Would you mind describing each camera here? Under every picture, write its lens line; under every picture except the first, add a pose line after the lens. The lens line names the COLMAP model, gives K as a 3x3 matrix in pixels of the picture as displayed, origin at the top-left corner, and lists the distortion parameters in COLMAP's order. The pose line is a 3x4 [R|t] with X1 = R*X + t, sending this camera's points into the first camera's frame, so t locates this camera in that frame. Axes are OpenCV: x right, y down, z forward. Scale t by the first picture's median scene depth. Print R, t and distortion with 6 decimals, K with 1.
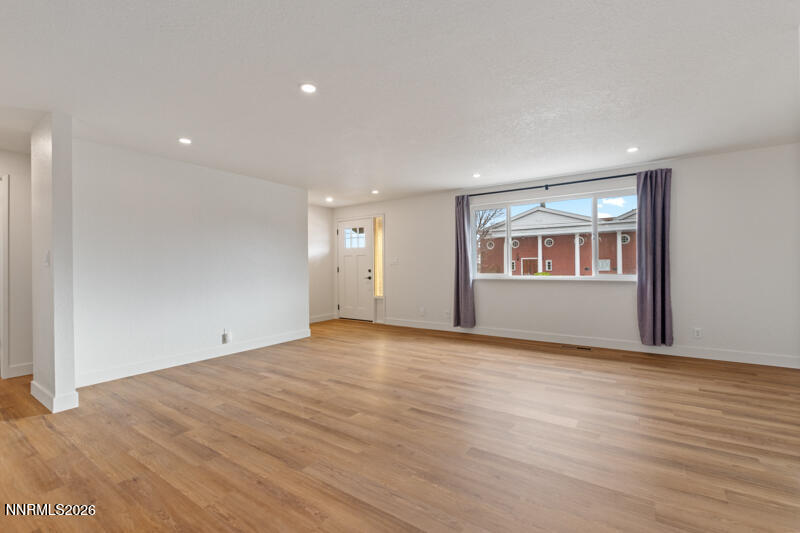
lens RADIAL K [[347.4, 0, 404.4], [0, 347.4, 267.5], [0, 0, 1]] dist [-0.000254, -0.000567]
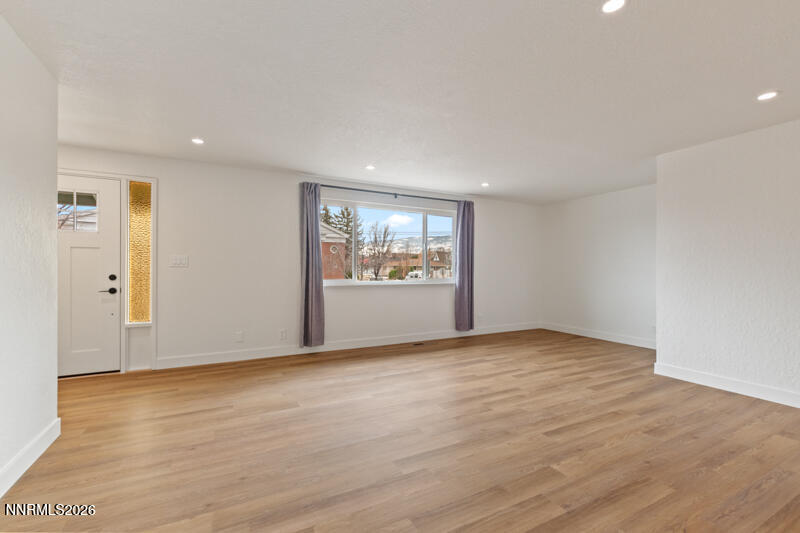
lens RADIAL K [[347.4, 0, 404.4], [0, 347.4, 267.5], [0, 0, 1]] dist [-0.000254, -0.000567]
pose [[0.476154, 0.017434, 0.879189, -0.582109], [-0.002926, 0.999829, -0.018241, 0.004343], [-0.879357, 0.006113, 0.476124, 0.567775]]
